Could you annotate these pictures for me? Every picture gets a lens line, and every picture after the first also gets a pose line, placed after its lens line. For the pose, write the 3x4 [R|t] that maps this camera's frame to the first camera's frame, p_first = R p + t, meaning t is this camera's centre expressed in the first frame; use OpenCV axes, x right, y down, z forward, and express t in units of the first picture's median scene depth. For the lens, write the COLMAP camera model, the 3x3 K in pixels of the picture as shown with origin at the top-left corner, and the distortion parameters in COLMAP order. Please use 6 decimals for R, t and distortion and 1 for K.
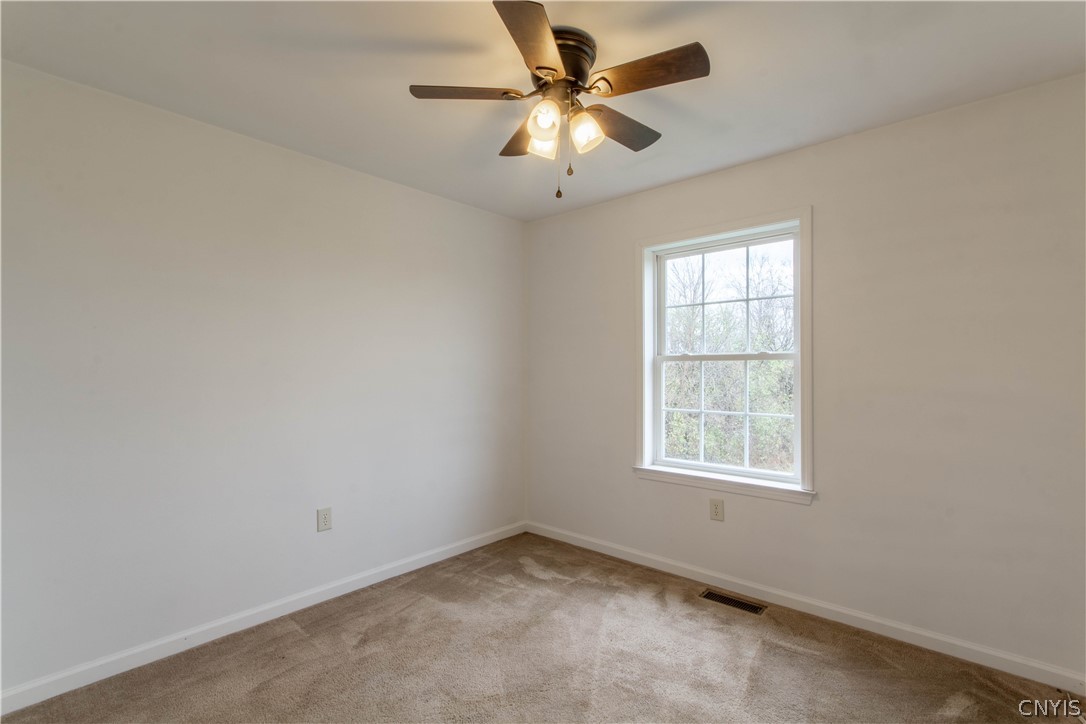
lens RADIAL K [[498.9, 0, 545.1], [0, 498.9, 366.7], [0, 0, 1]] dist [-0.006918, 0.003958]
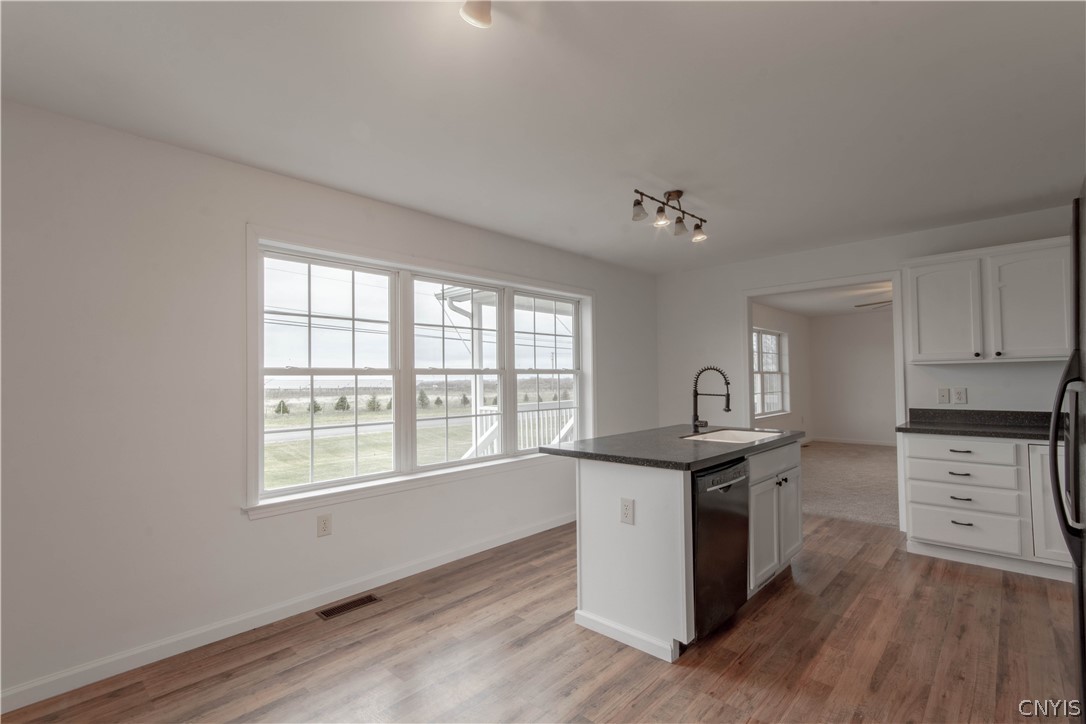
lens RADIAL K [[498.9, 0, 540.6], [0, 498.9, 368.8], [0, 0, 1]] dist [-0.006918, 0.003958]
pose [[0.025840, 0.028010, 0.999274, -0.663263], [0.013623, 0.999505, -0.028369, 0.010477], [-0.999573, 0.014346, 0.025445, 0.559977]]
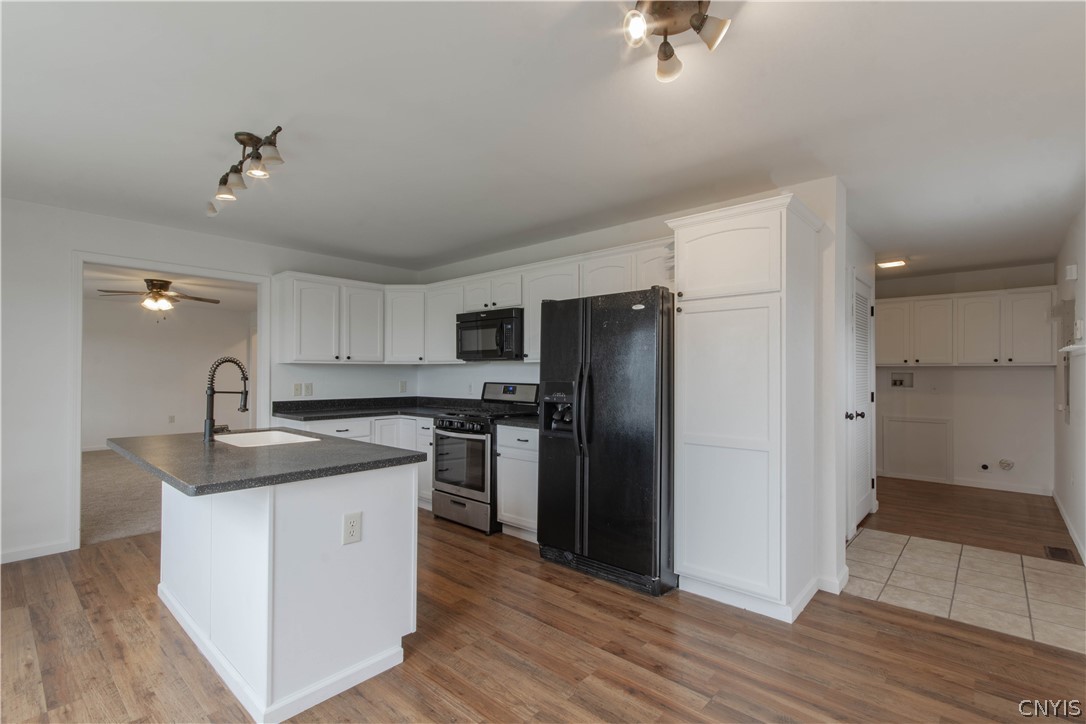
lens RADIAL K [[498.9, 0, 541.7], [0, 498.9, 370.9], [0, 0, 1]] dist [-0.006918, 0.003958]
pose [[-0.999987, 0.003259, -0.003919, -0.097970], [0.003276, 0.999985, -0.004359, 0.008318], [0.003905, -0.004372, -0.999983, 1.129610]]
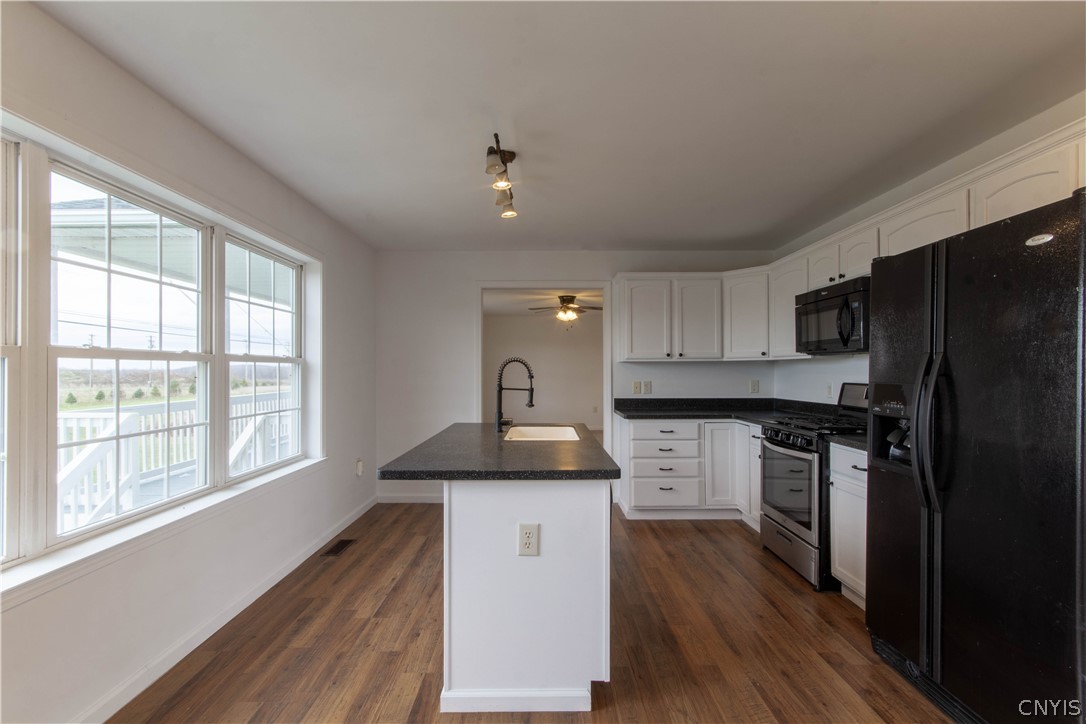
lens RADIAL K [[498.9, 0, 542.4], [0, 498.9, 368.0], [0, 0, 1]] dist [-0.006918, 0.003958]
pose [[-0.671893, 0.011511, 0.740559, -0.323011], [0.006536, 0.999932, -0.009612, 0.008993], [-0.740619, -0.001618, -0.671923, 0.855775]]
